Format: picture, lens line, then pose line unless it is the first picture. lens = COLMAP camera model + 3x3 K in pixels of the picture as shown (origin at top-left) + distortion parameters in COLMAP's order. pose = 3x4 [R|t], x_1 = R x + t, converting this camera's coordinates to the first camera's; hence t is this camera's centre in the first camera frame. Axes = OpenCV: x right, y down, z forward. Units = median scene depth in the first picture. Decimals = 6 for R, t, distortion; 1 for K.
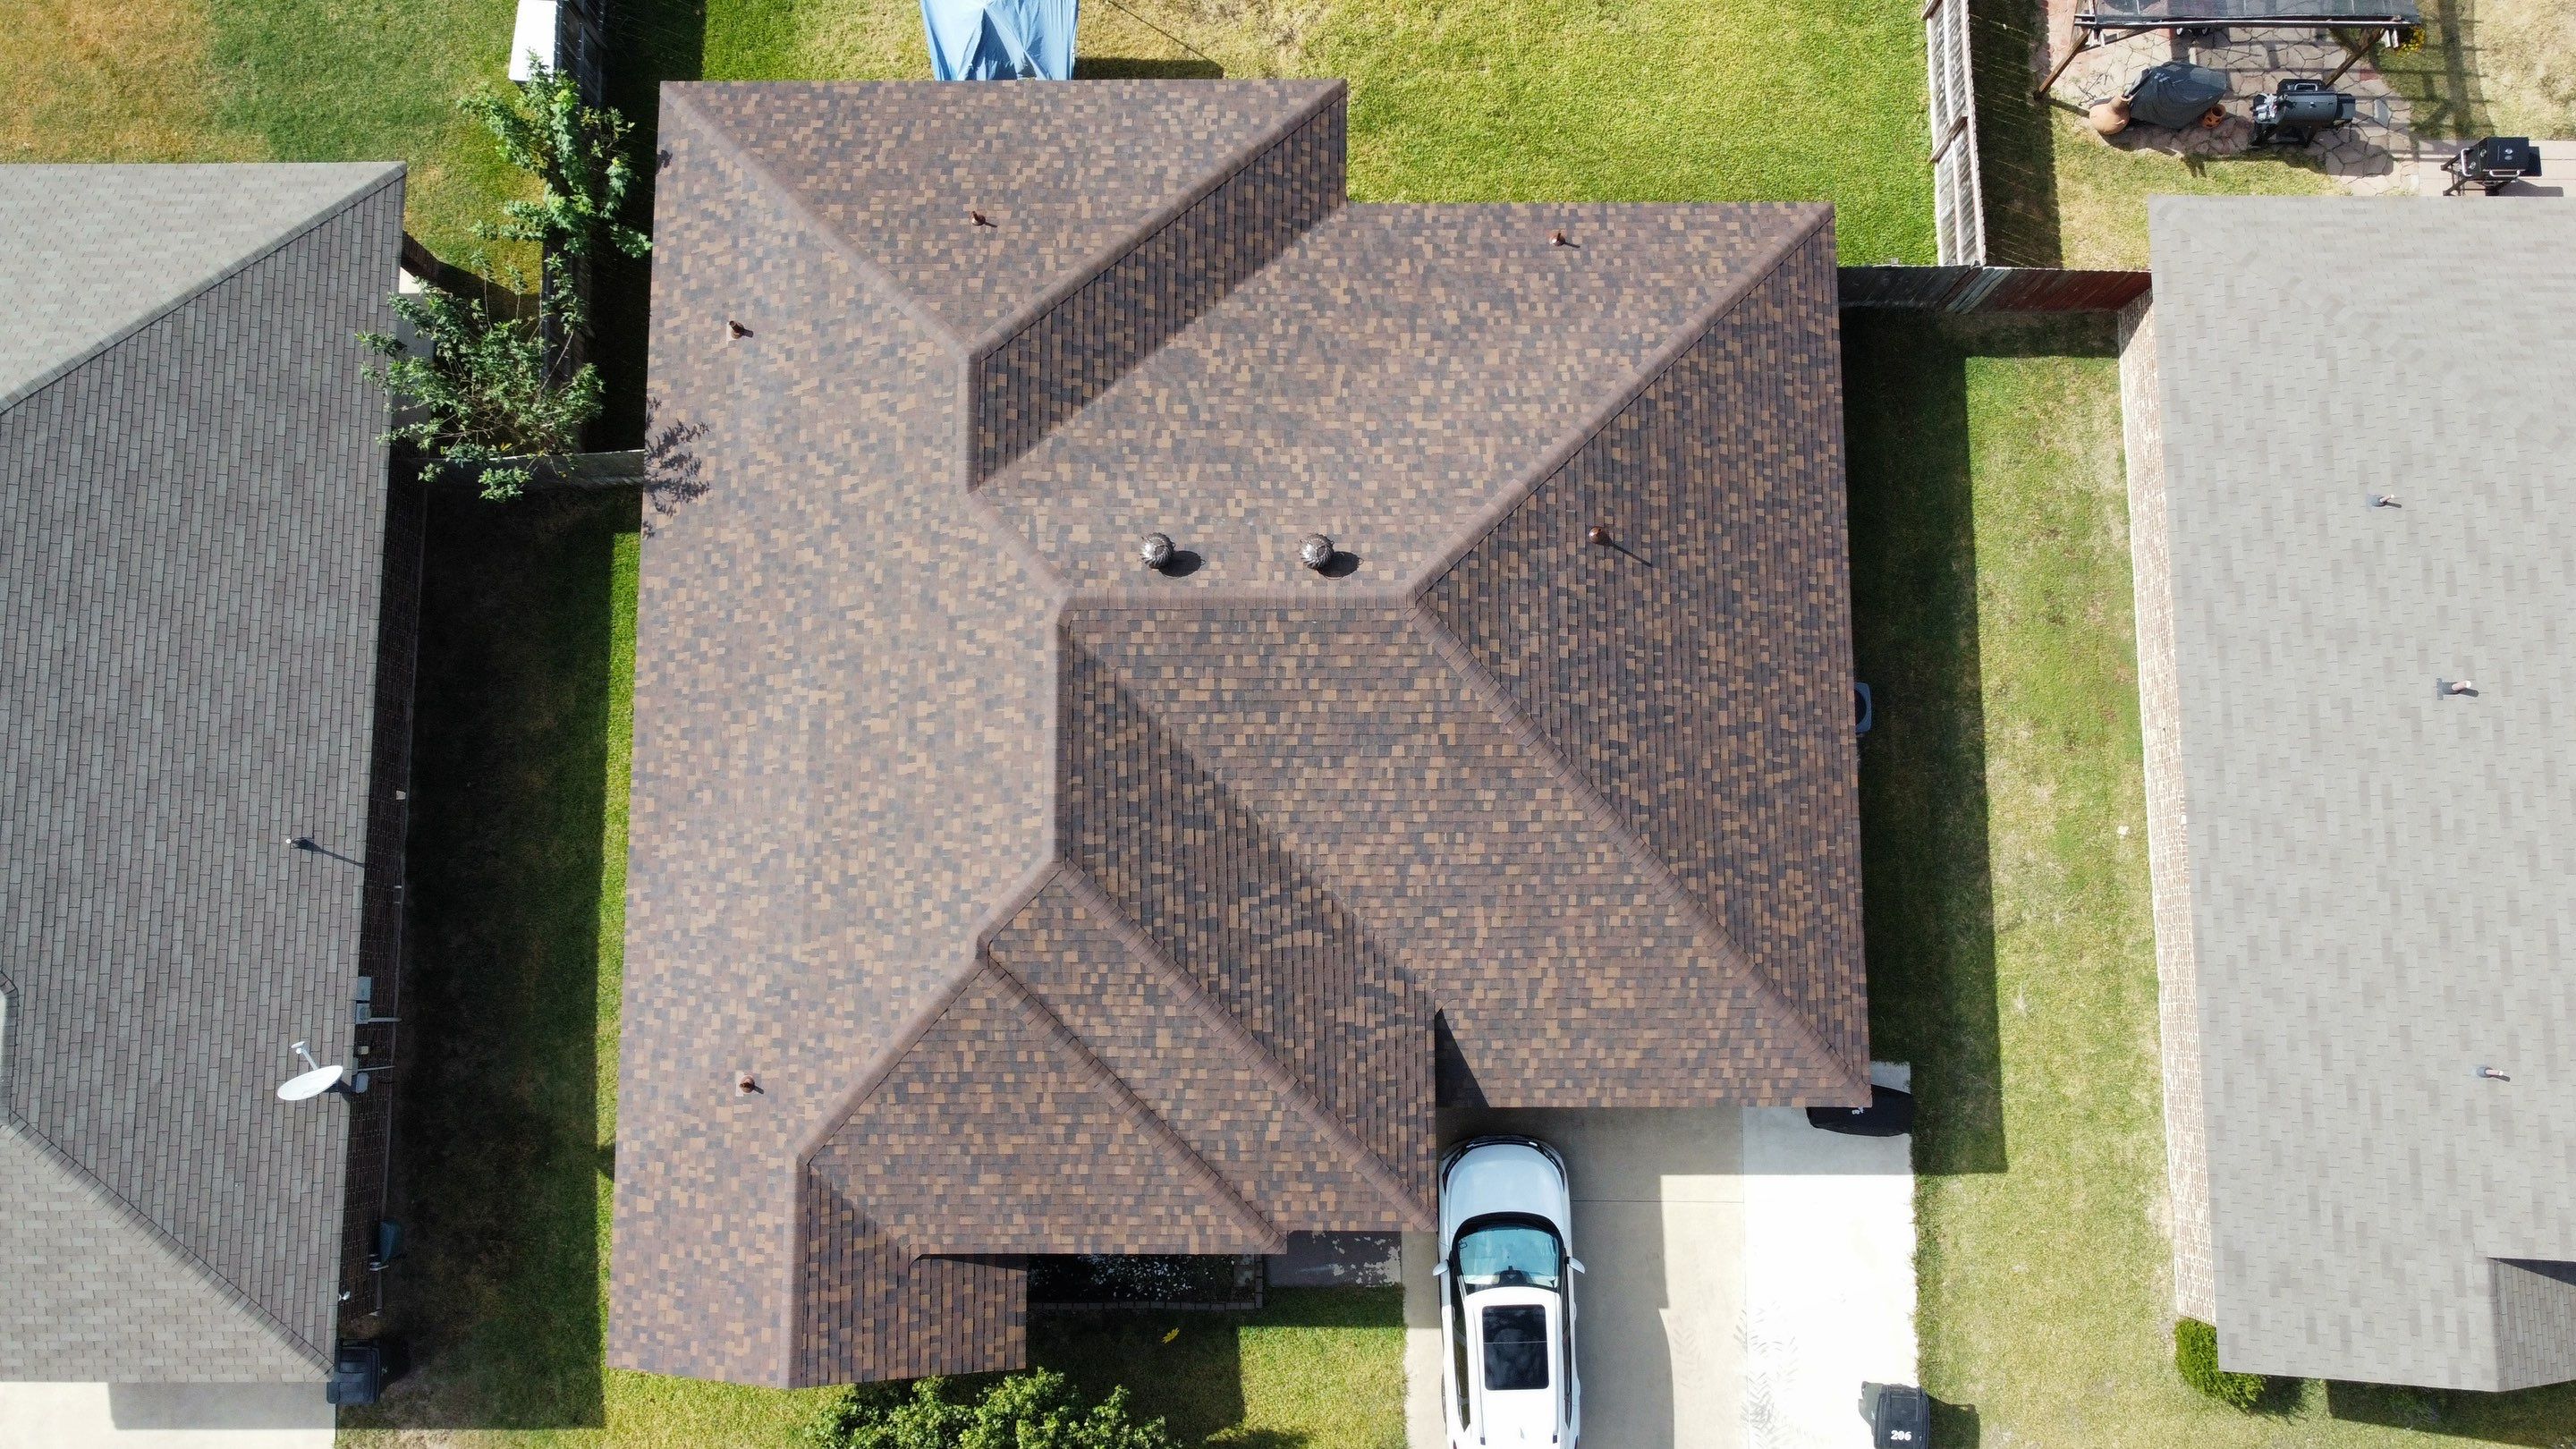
lens RADIAL K [[1945.5, 0, 1289.9], [0, 1945.5, 749.3], [0, 0, 1]] dist [0.010825, -0.022962]
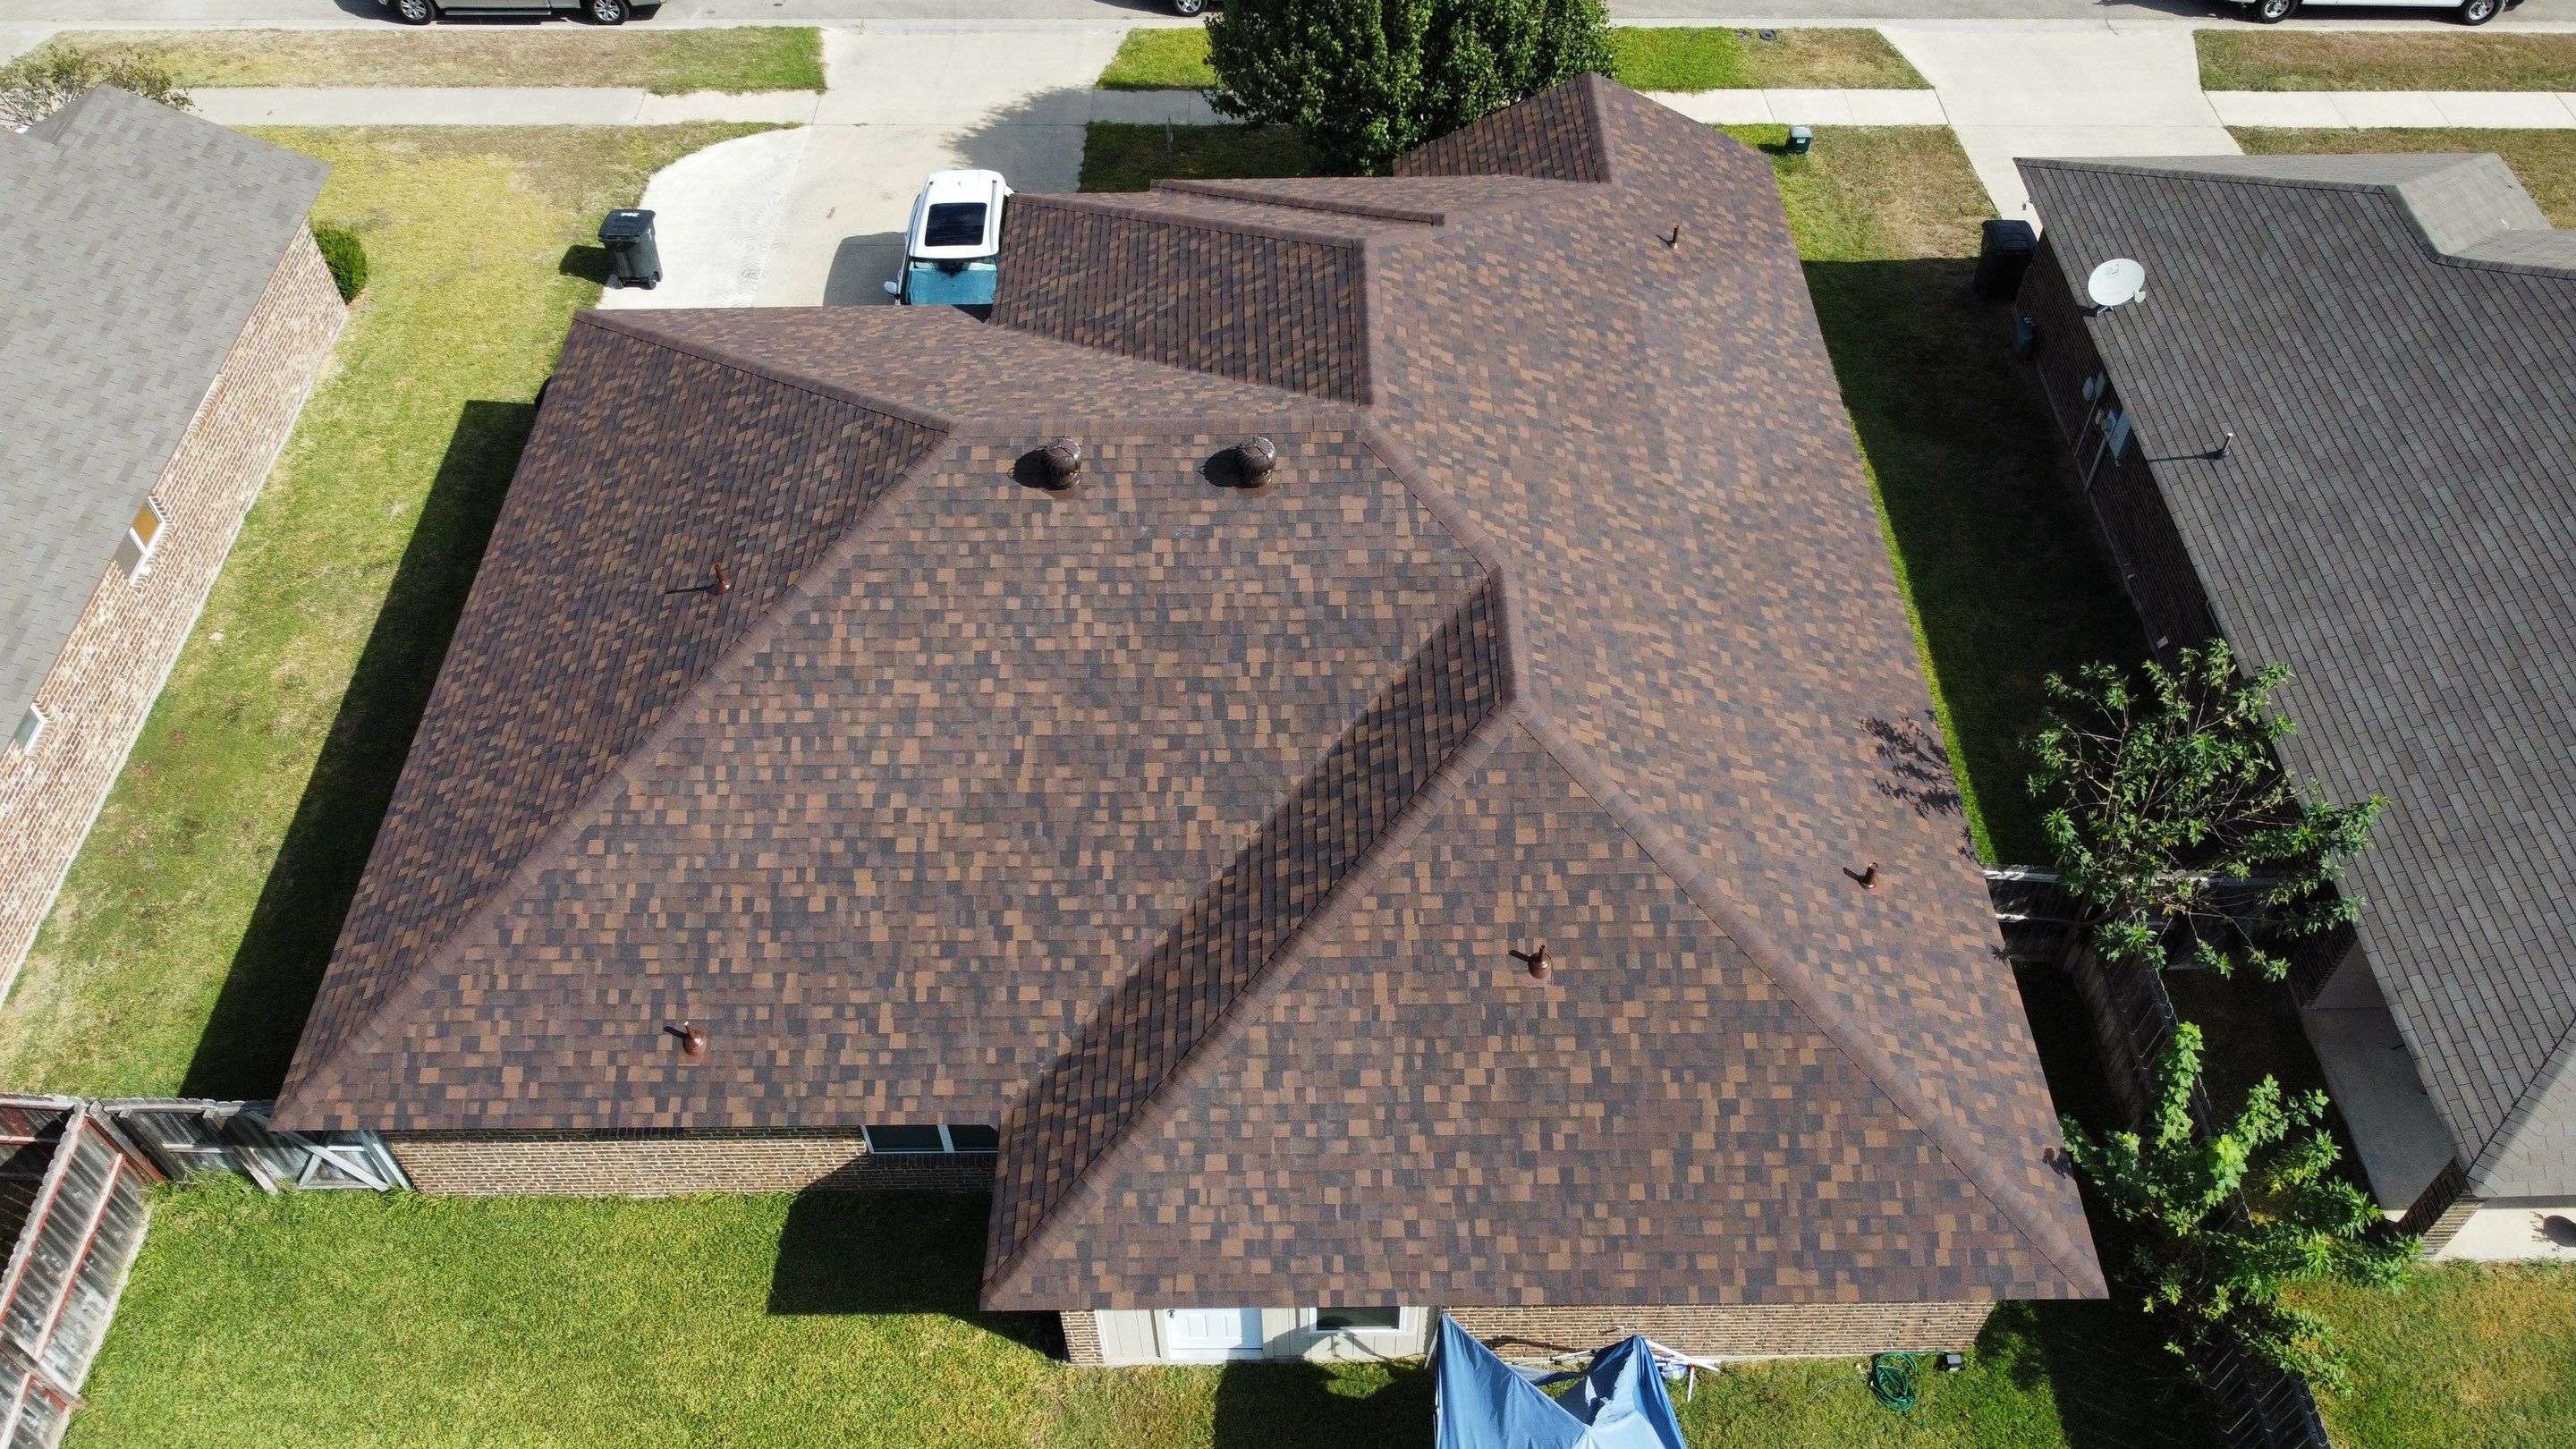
lens RADIAL K [[1945.5, 0, 1286.5], [0, 1945.5, 741.3], [0, 0, 1]] dist [0.010825, -0.022962]
pose [[-0.999838, 0.014019, 0.011325, -0.084213], [-0.000910, -0.666887, 0.745158, -0.749646], [0.017999, 0.745027, 0.666792, 0.508725]]
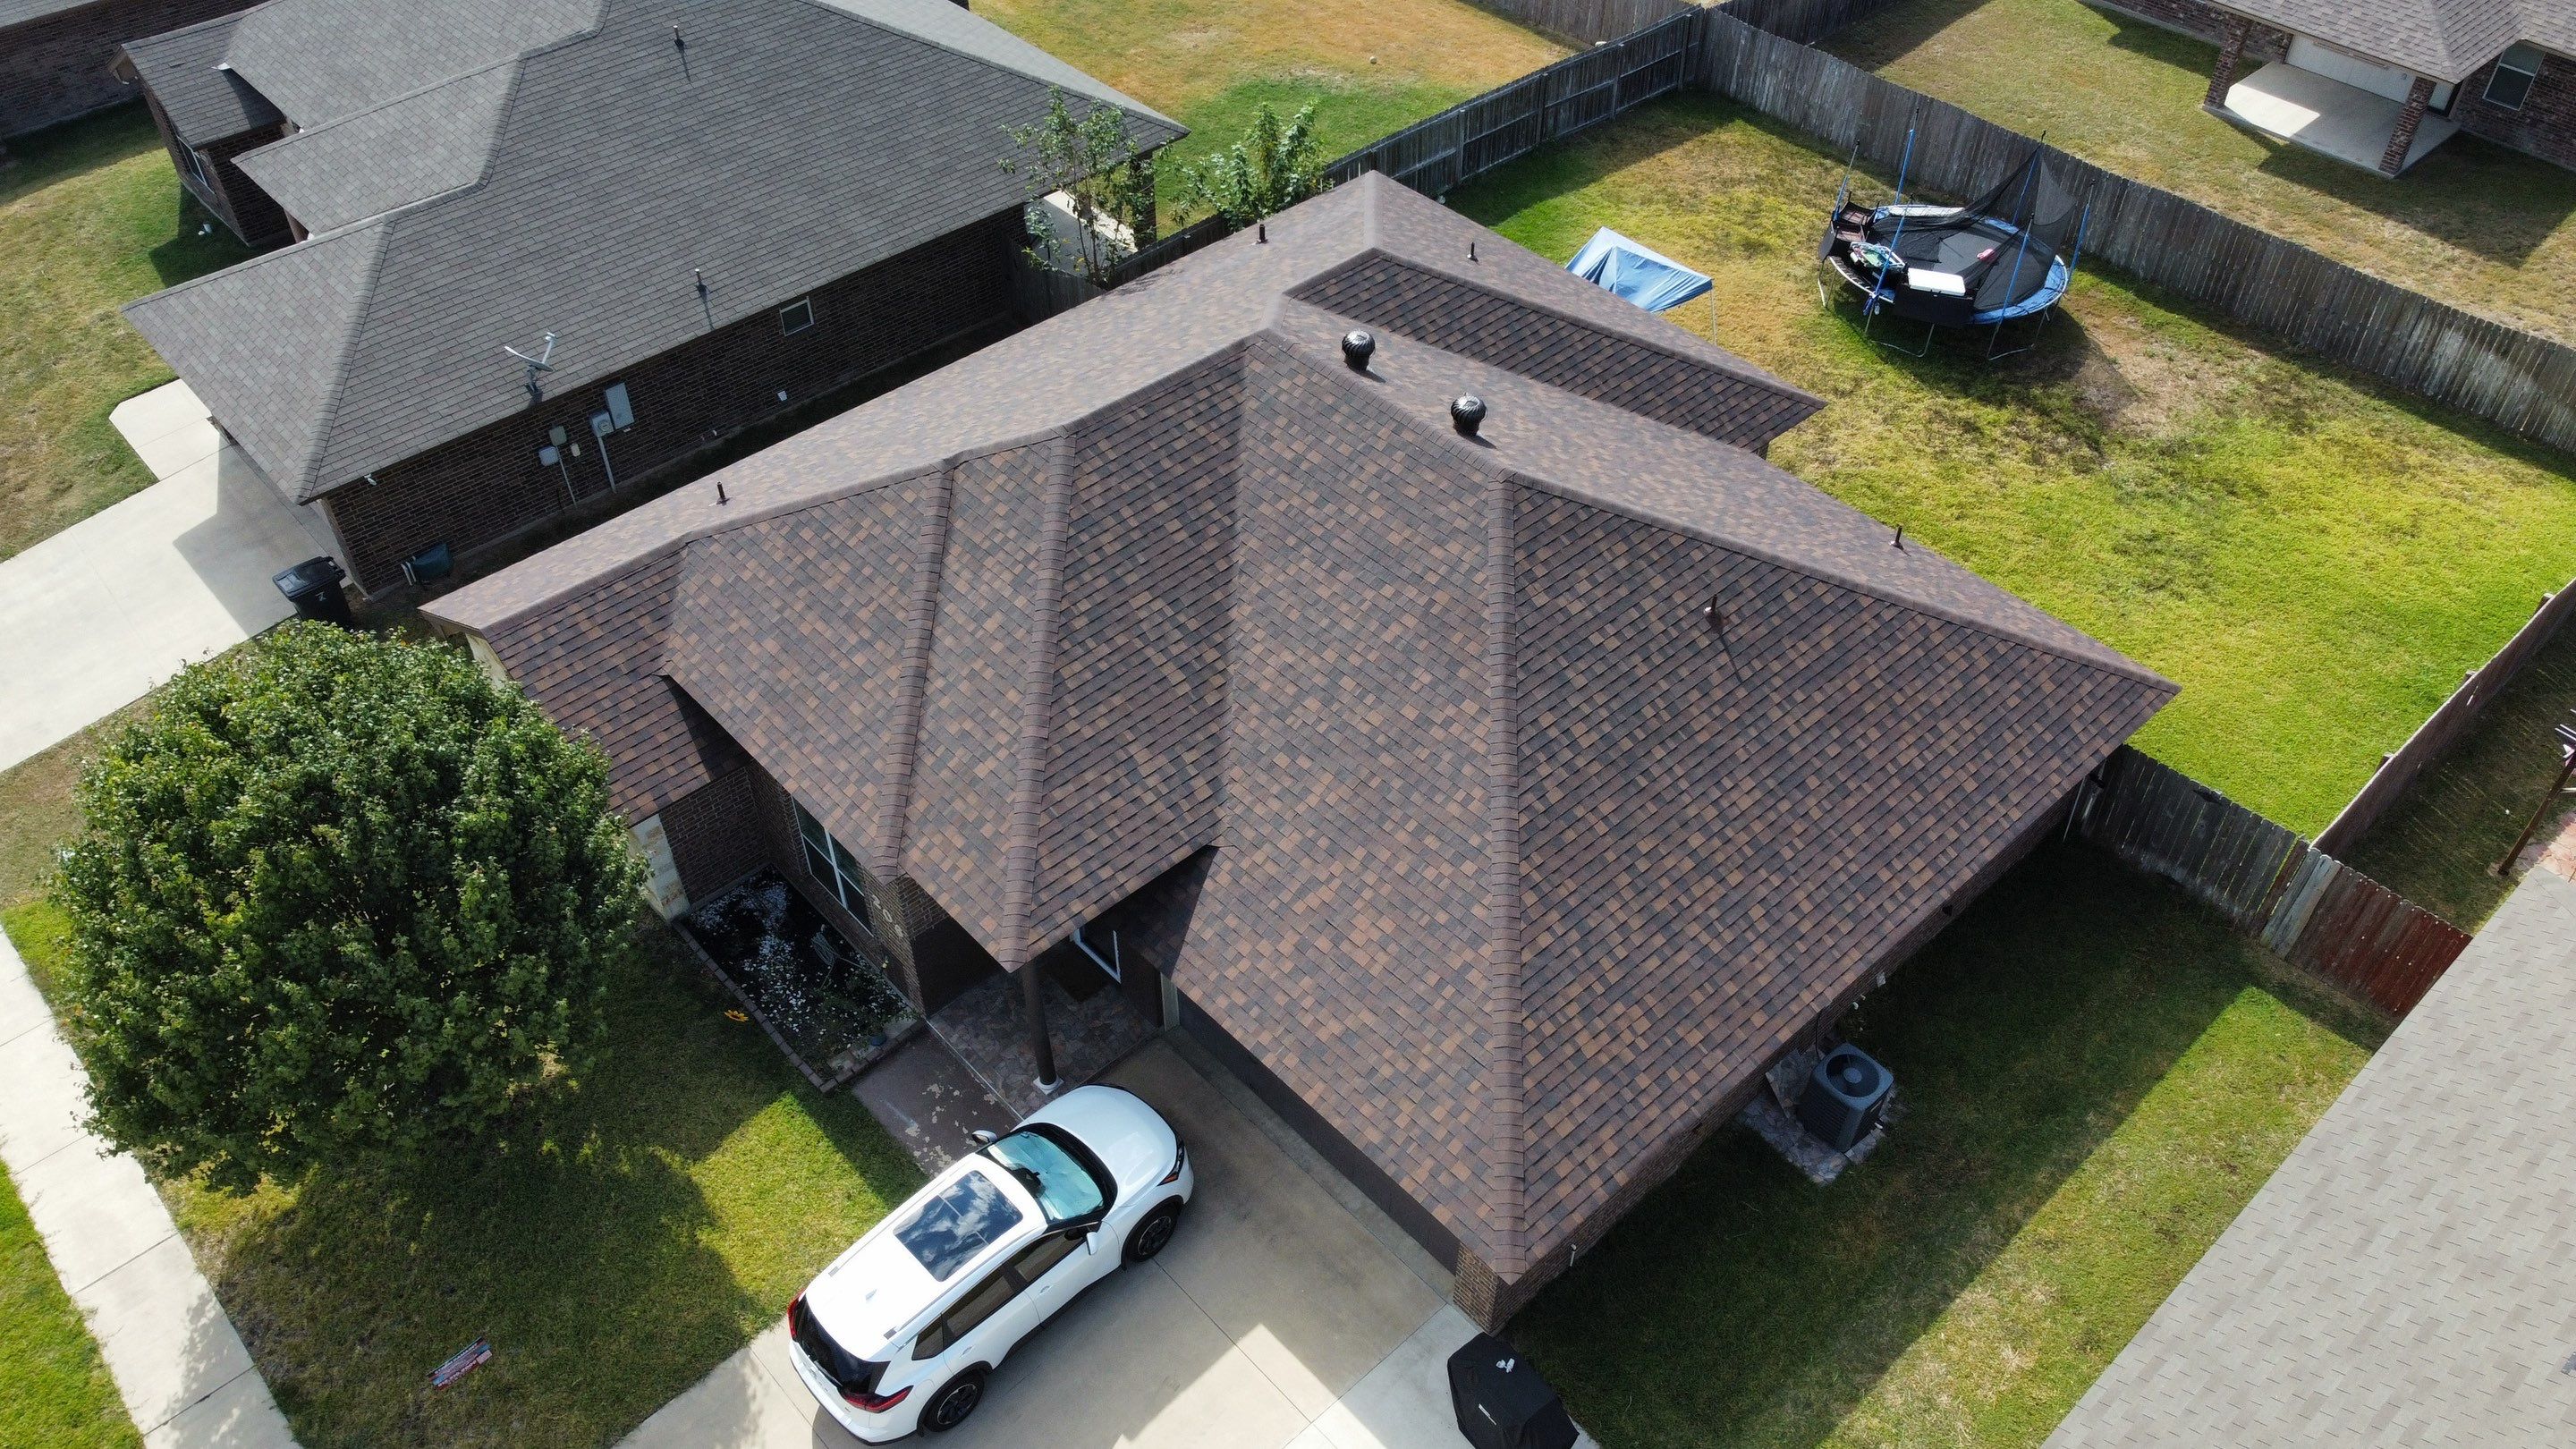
lens RADIAL K [[1945.5, 0, 1283.6], [0, 1945.5, 749.7], [0, 0, 1]] dist [0.010825, -0.022962]
pose [[0.672497, 0.519275, -0.527354, 0.534230], [-0.734432, 0.556245, -0.388846, 0.427053], [0.091420, 0.648803, 0.755445, 0.327459]]
